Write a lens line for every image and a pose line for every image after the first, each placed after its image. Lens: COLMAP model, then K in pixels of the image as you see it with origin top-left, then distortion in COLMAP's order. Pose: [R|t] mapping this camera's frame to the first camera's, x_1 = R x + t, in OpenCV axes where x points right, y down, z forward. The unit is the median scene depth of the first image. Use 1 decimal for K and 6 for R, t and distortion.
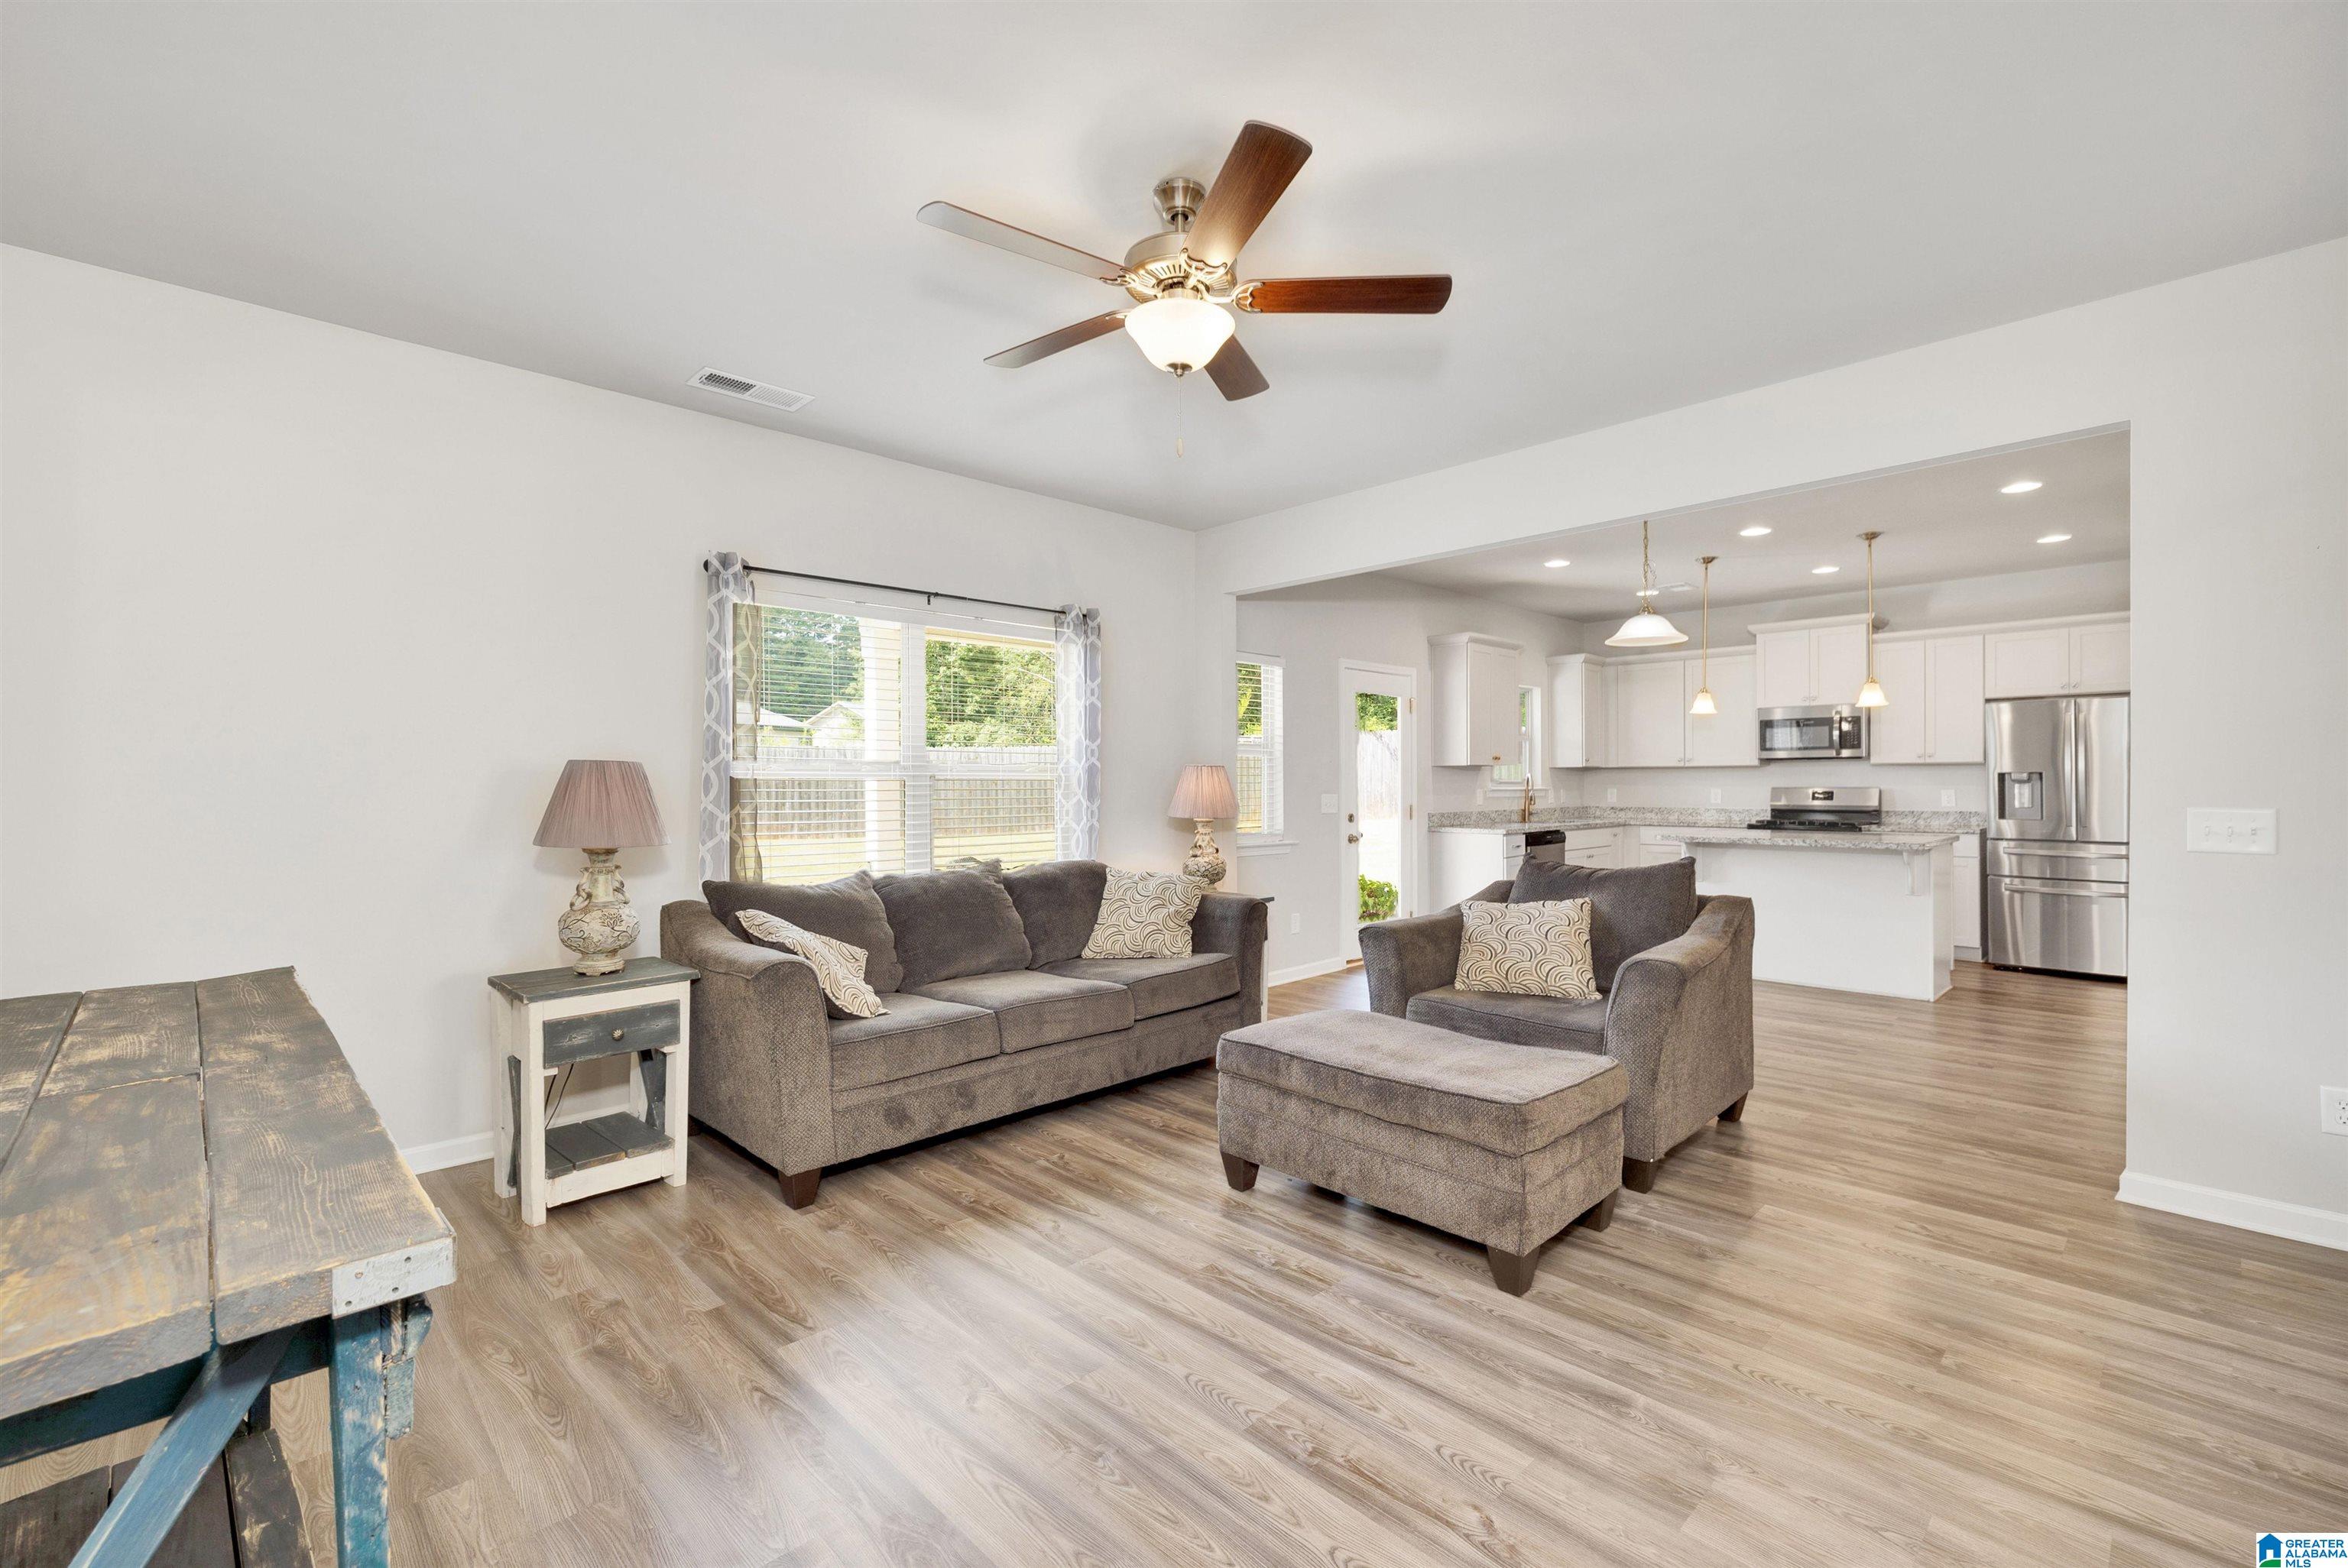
lens RADIAL K [[1025.7, 0, 1178.3], [0, 1025.7, 778.1], [0, 0, 1]] dist [-0.000972, -0.000293]
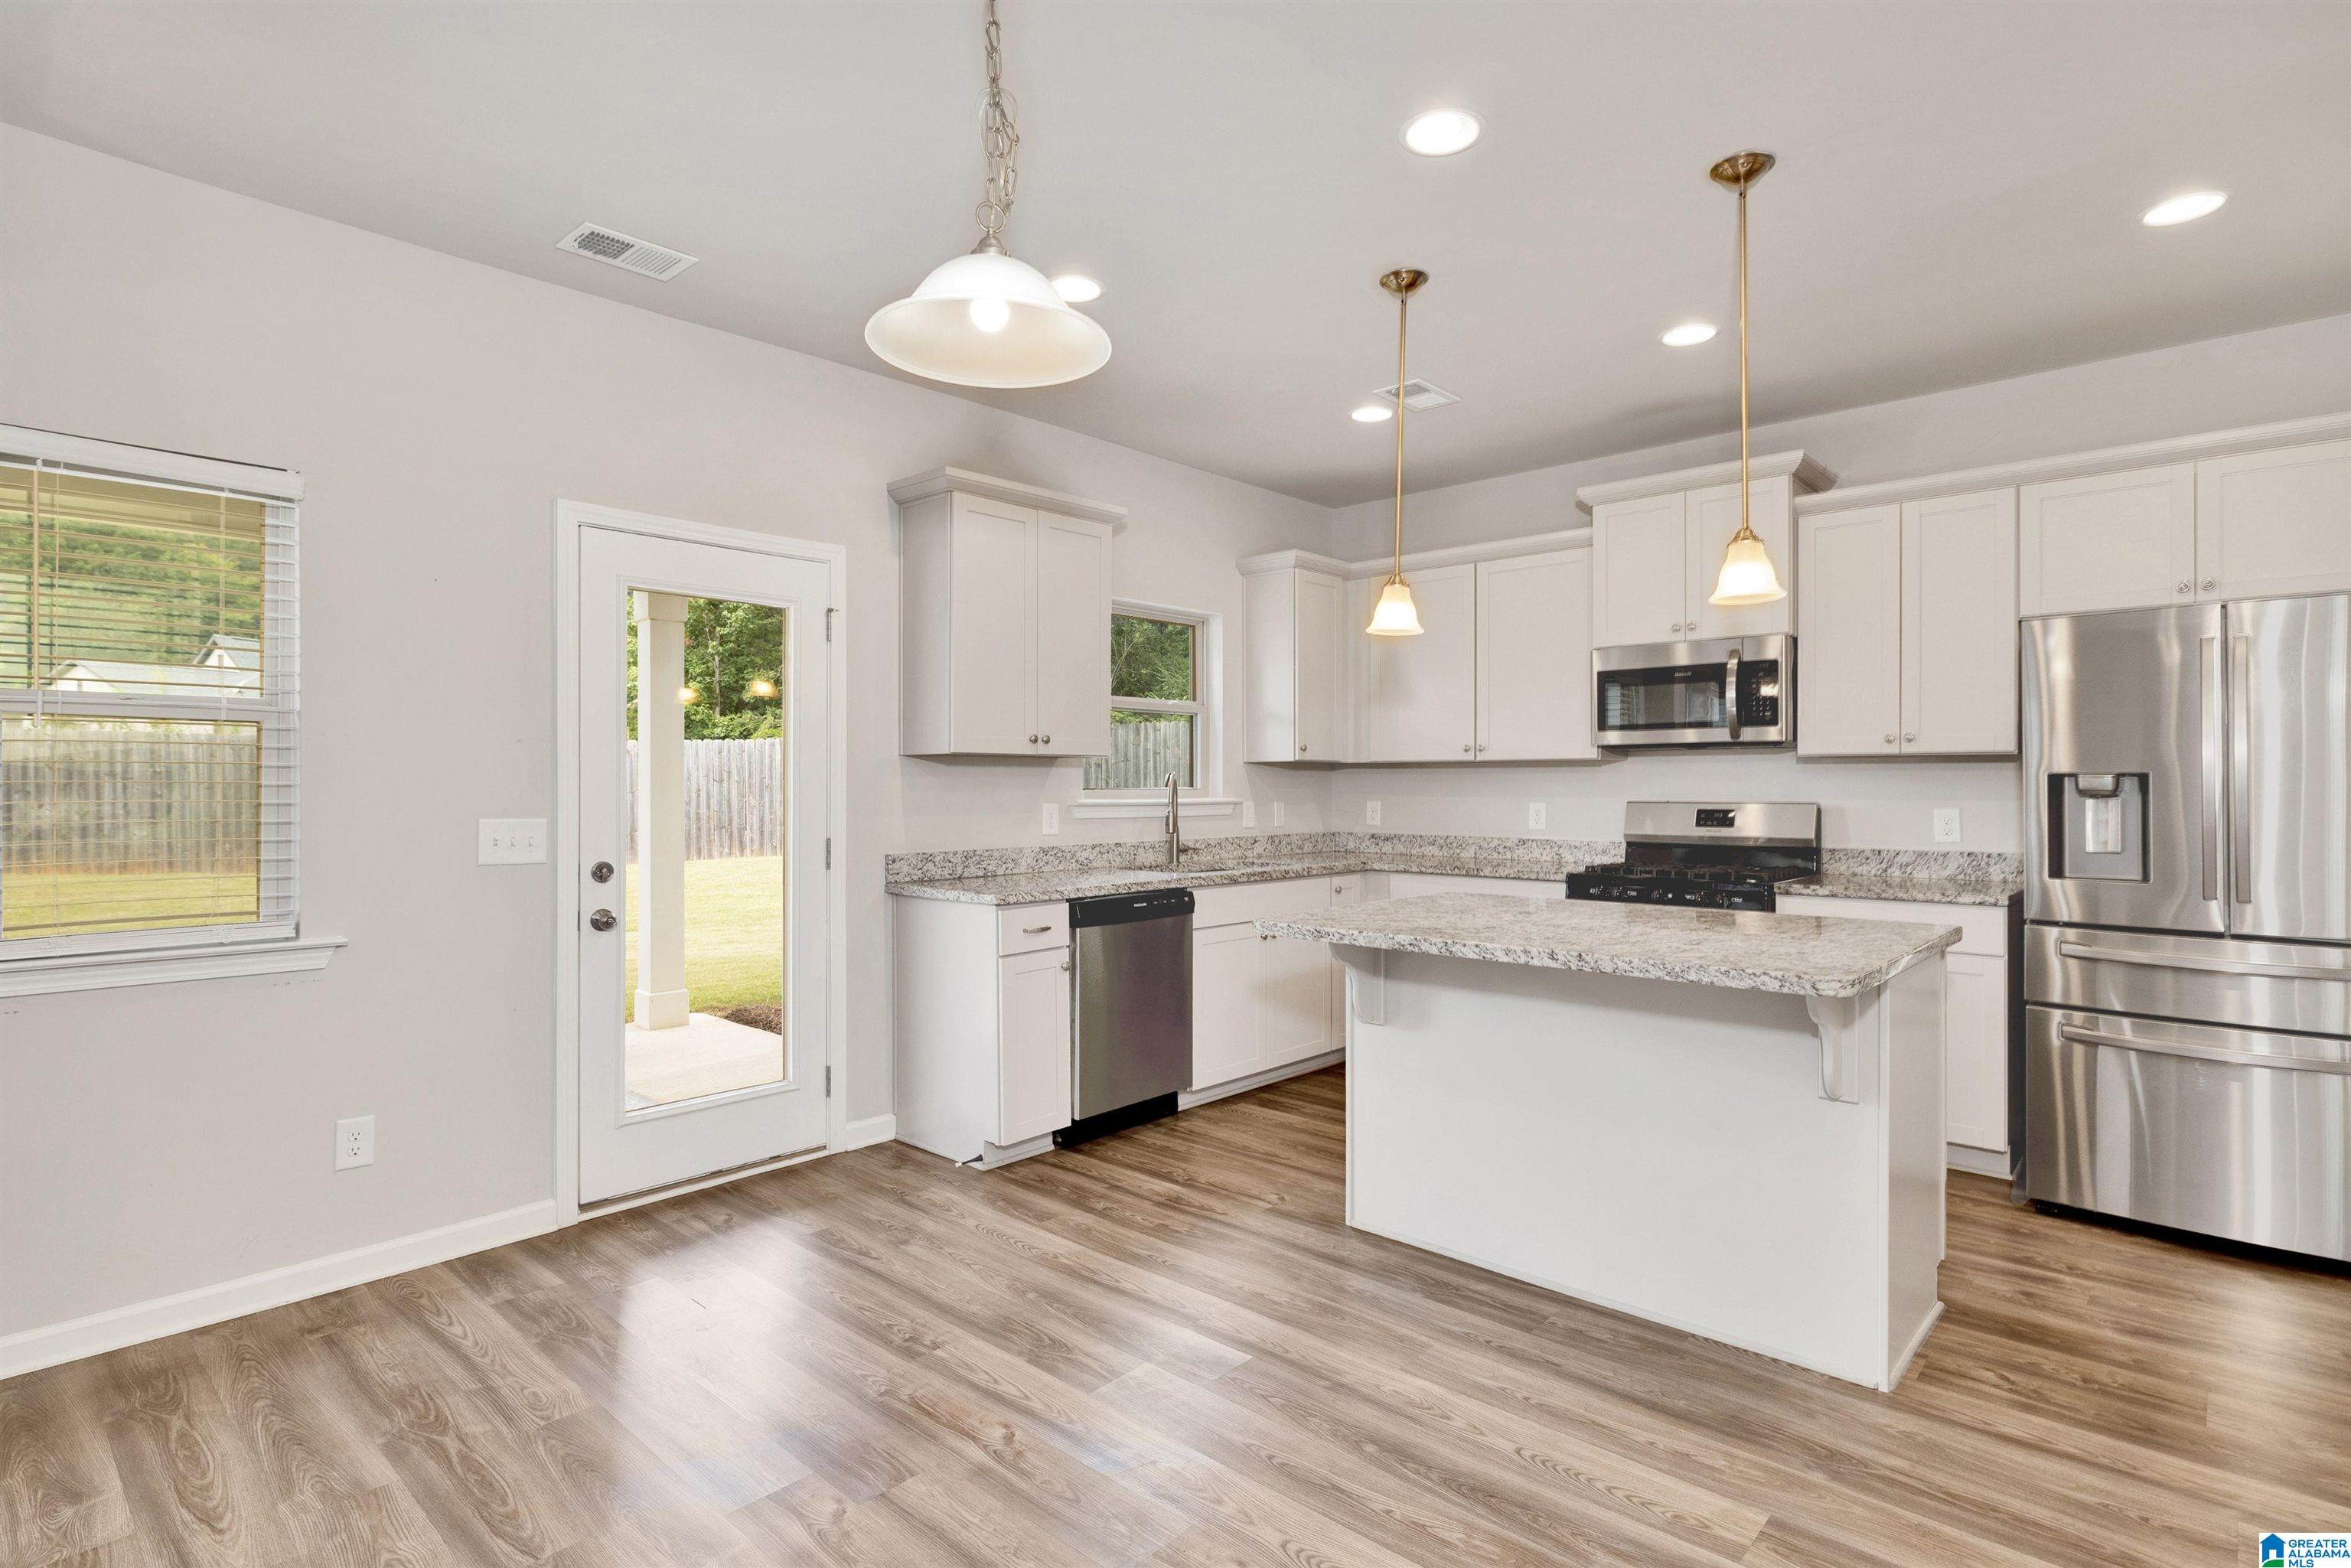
lens RADIAL K [[1177.9, 0, 1175.5], [0, 1177.9, 784.0], [0, 0, 1]] dist [-0.000637, -0.000361]
pose [[0.998960, 0.002928, 0.045495, 0.397609], [-0.003085, 0.999990, 0.003369, -0.001047], [-0.045485, -0.003506, 0.998959, 0.505216]]
